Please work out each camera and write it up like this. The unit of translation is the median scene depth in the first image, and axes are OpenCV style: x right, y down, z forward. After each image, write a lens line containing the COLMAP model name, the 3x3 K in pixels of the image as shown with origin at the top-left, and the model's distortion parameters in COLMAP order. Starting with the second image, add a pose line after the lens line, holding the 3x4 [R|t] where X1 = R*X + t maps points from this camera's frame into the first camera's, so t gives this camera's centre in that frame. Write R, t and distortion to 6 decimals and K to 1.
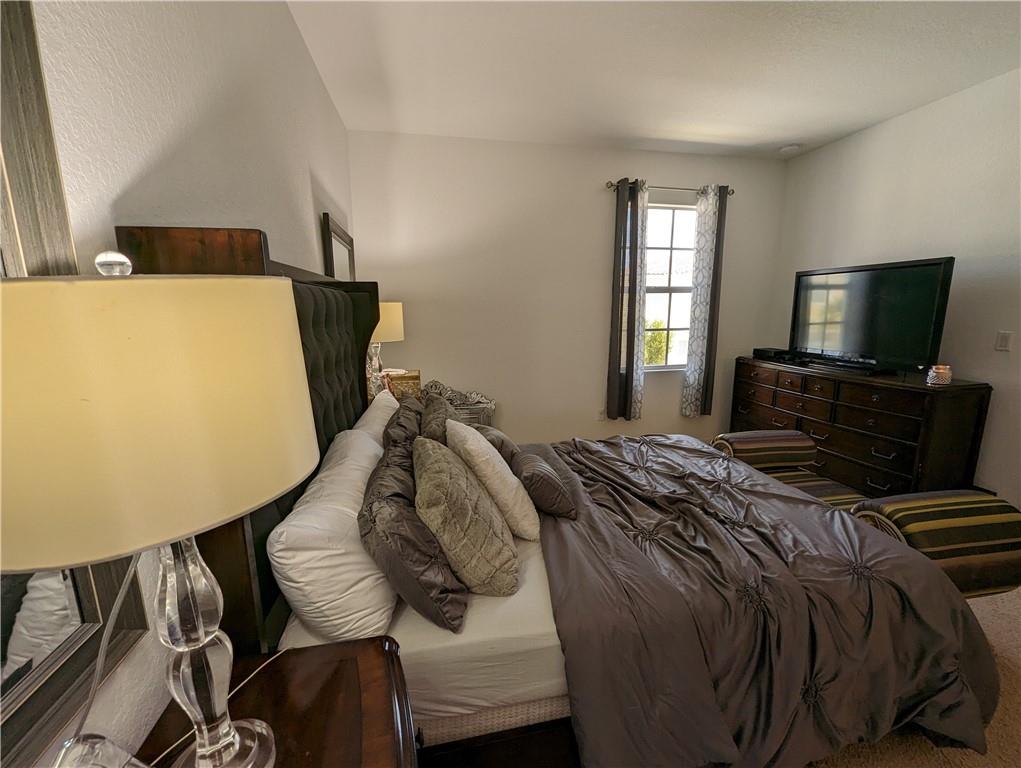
lens RADIAL K [[426.8, 0, 517.0], [0, 426.8, 388.9], [0, 0, 1]] dist [0.000597, 0.000410]
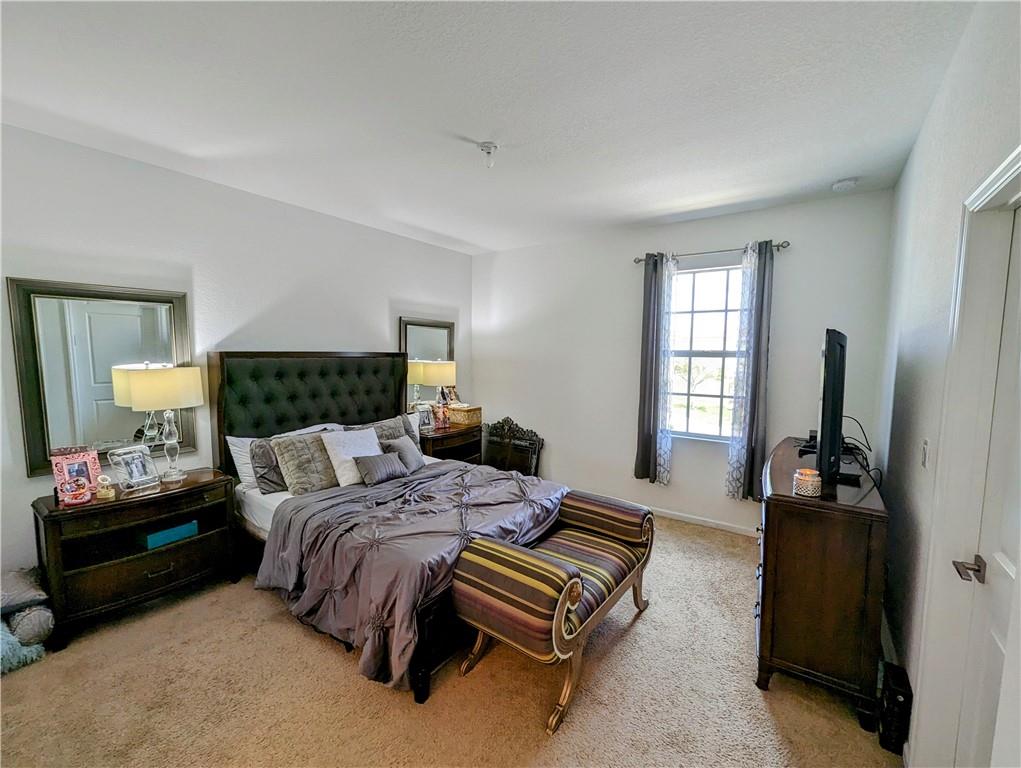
lens RADIAL K [[419.6, 0, 510.7], [0, 419.6, 387.8], [0, 0, 1]] dist [0.000820, 0.000054]
pose [[0.672495, 0.081956, -0.735550, 0.788462], [-0.160525, 0.986343, -0.036865, -0.058393], [0.722483, 0.142866, 0.676467, 0.073954]]
